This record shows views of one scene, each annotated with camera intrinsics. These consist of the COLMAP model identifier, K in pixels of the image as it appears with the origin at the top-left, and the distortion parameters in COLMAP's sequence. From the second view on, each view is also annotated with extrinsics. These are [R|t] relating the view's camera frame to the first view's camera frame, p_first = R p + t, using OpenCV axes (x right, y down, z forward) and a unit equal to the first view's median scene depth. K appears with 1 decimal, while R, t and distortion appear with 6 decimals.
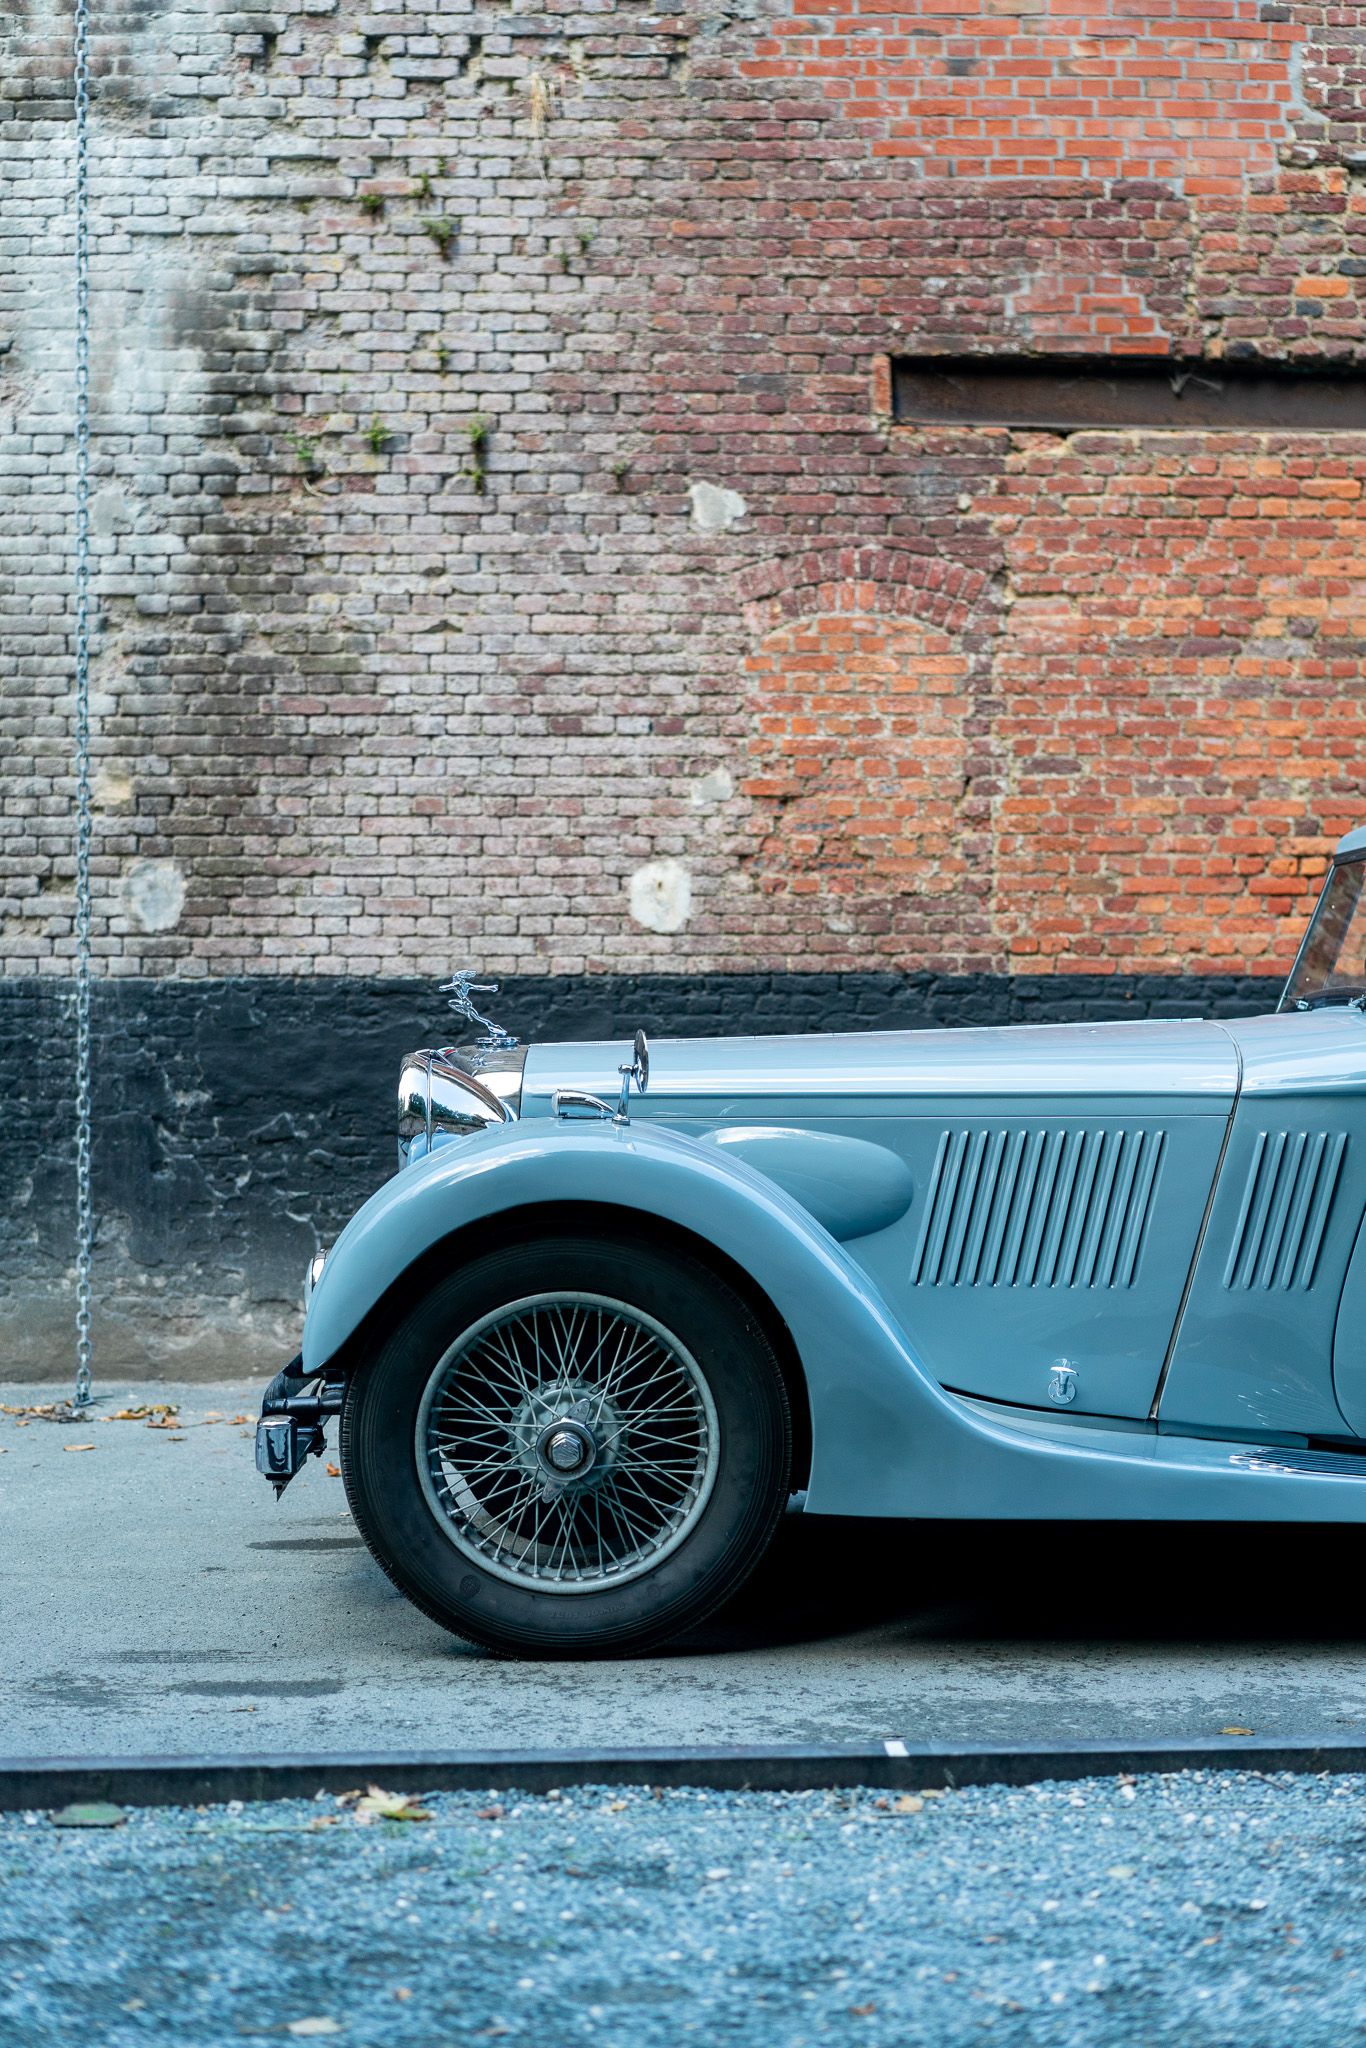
lens RADIAL K [[3139.5, 0, 697.9], [0, 3139.5, 1028.8], [0, 0, 1]] dist [0.021839, -0.278138]
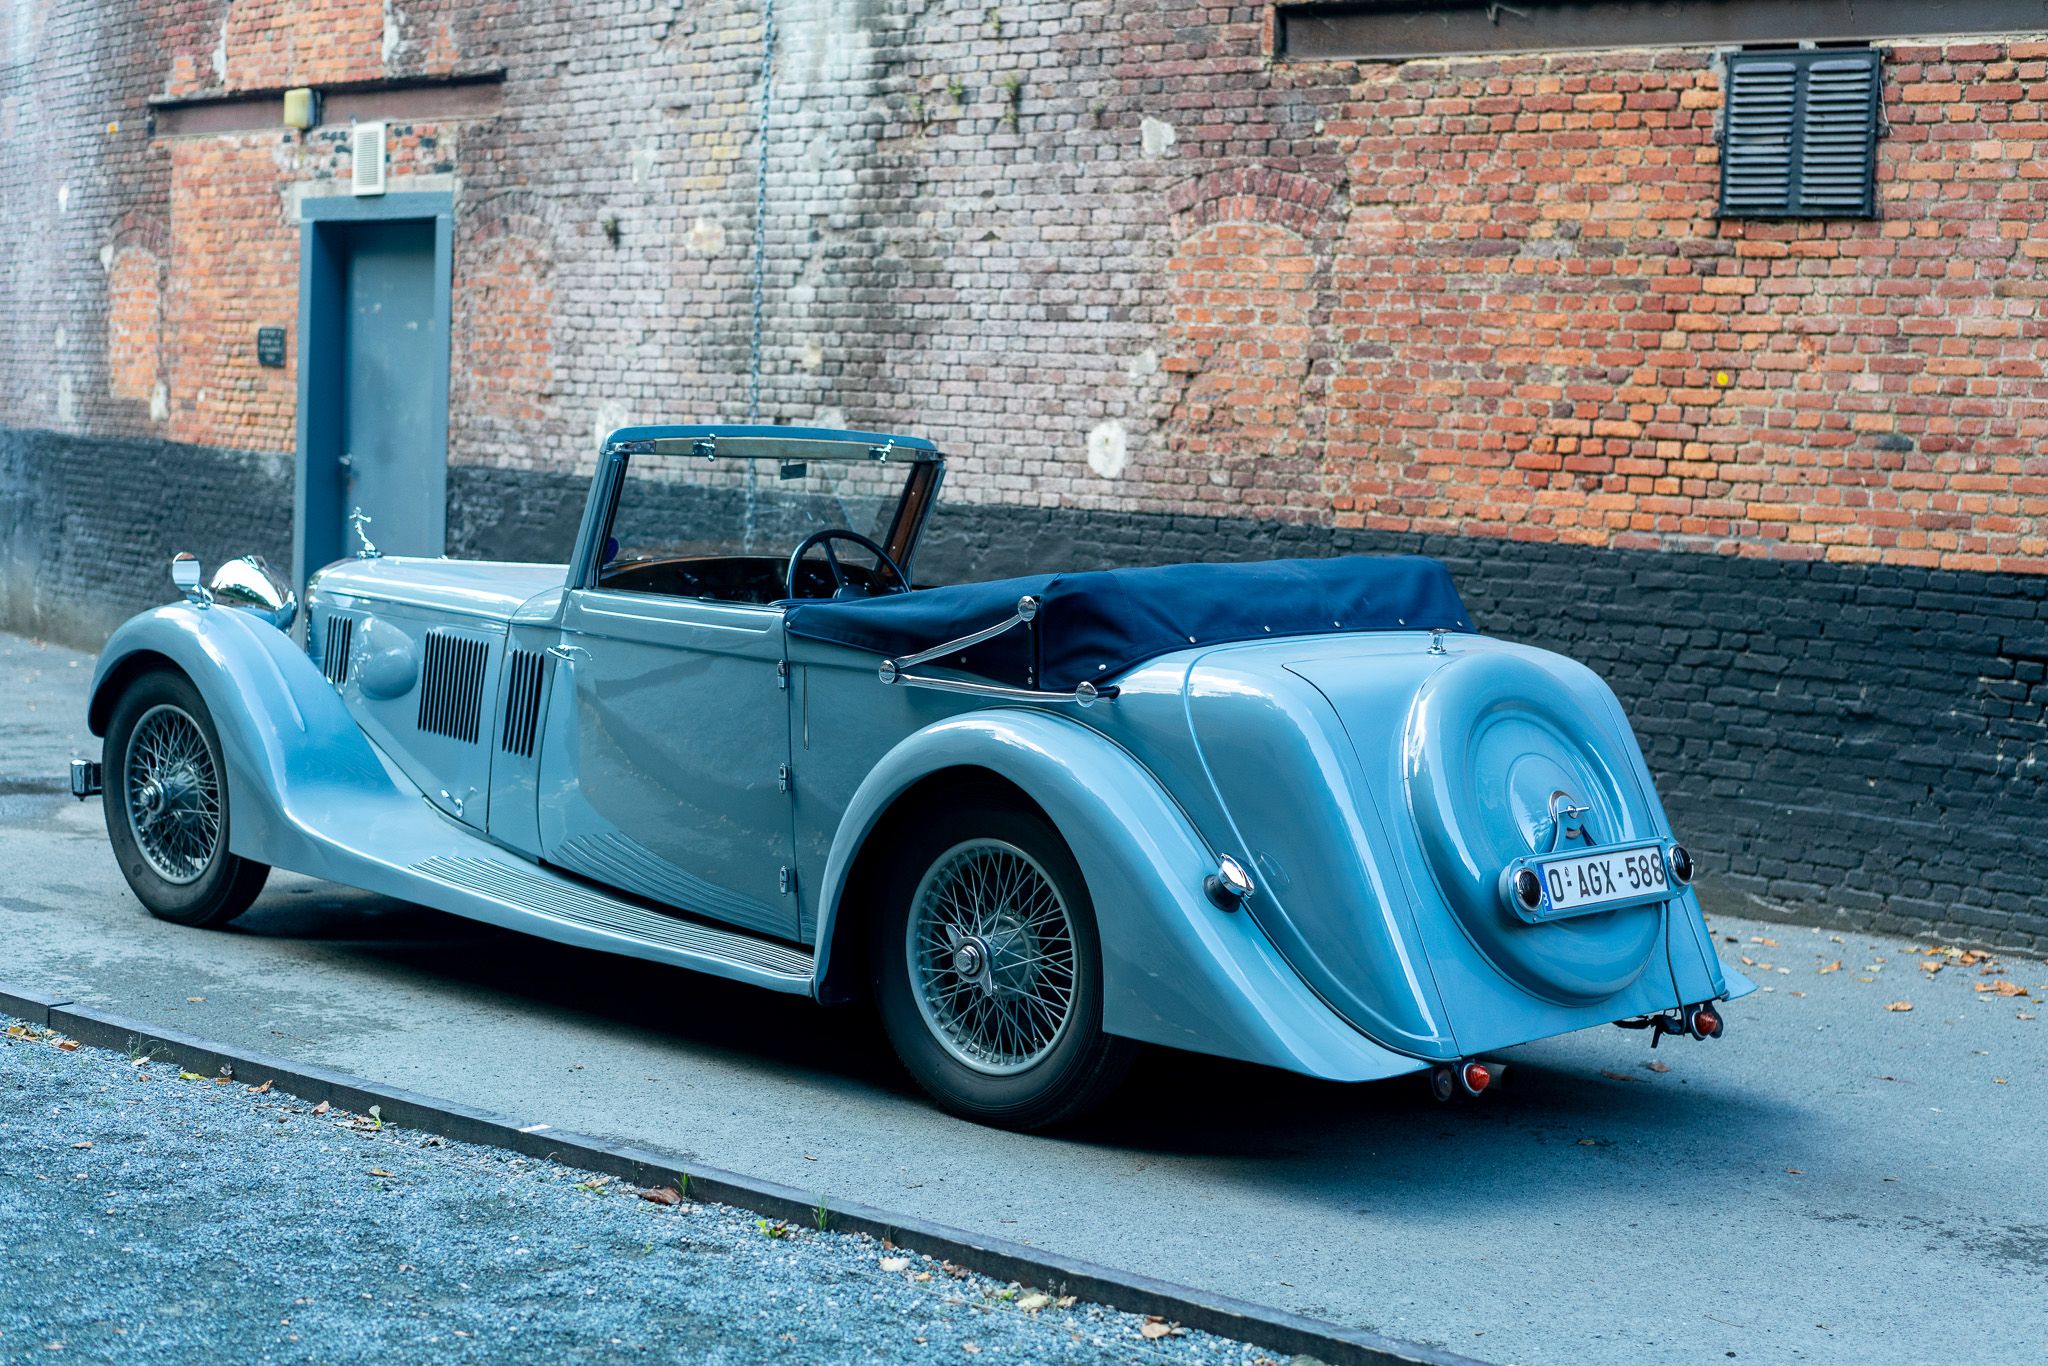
lens RADIAL K [[3139.5, 0, 1018.3], [0, 3139.5, 694.5], [0, 0, 1]] dist [0.021839, -0.278138]
pose [[0.717568, 0.094574, -0.690037, 0.843896], [-0.046944, 0.995052, 0.087562, -0.052909], [0.694904, -0.030439, 0.718458, 0.062277]]
